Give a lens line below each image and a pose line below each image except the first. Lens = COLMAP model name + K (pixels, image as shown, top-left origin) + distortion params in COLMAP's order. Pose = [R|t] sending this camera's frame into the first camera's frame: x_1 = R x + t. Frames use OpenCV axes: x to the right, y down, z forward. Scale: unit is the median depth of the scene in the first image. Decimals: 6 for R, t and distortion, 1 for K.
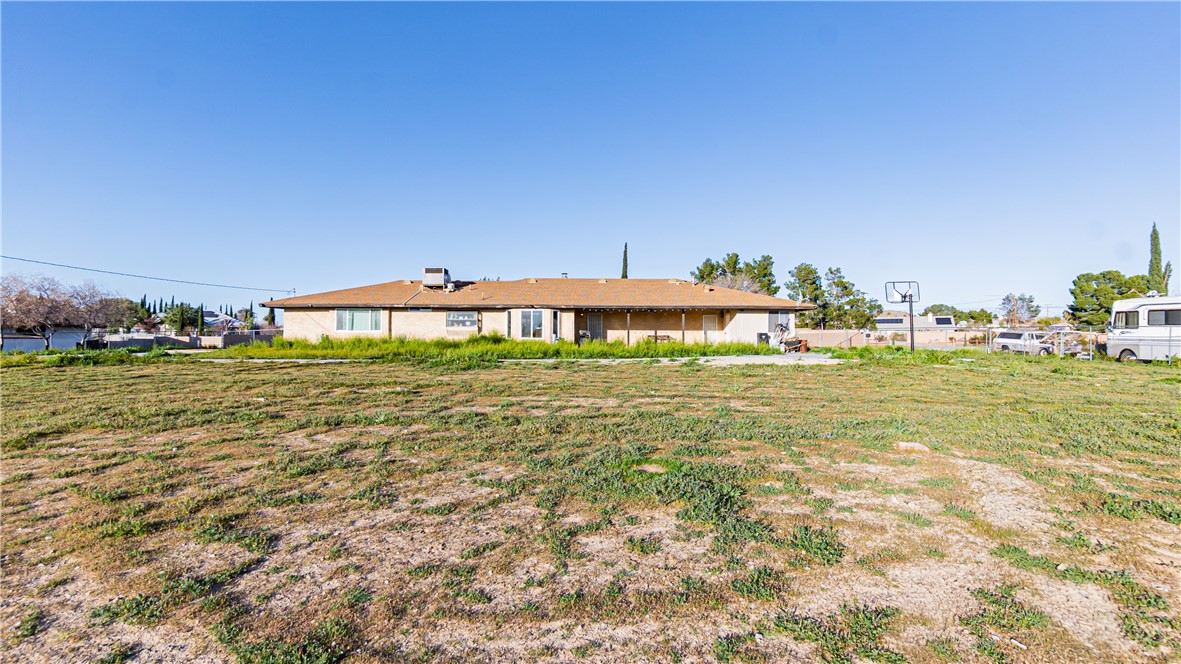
lens RADIAL K [[561.5, 0, 590.5], [0, 561.5, 332.0], [0, 0, 1]] dist [-0.000418, 0.000003]
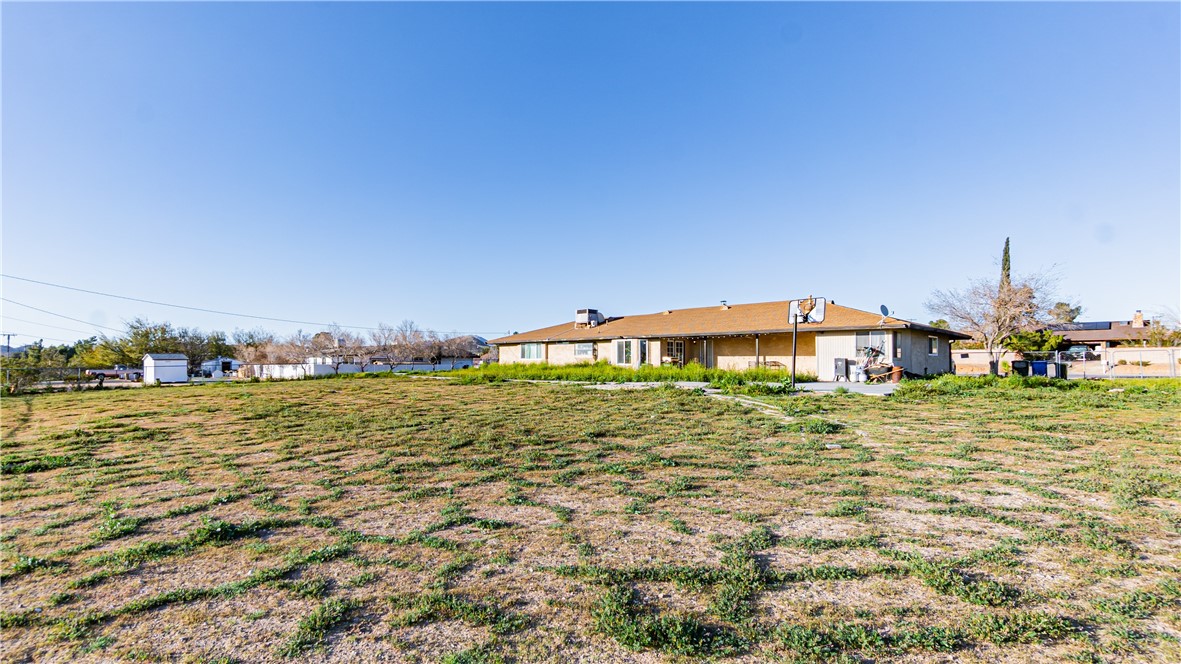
lens RADIAL K [[561.5, 0, 590.5], [0, 561.5, 332.0], [0, 0, 1]] dist [-0.000418, 0.000003]
pose [[0.628269, -0.039211, -0.777007, 0.746110], [0.008878, 0.999025, -0.043237, -0.005939], [0.777945, 0.020266, 0.628005, 0.199218]]
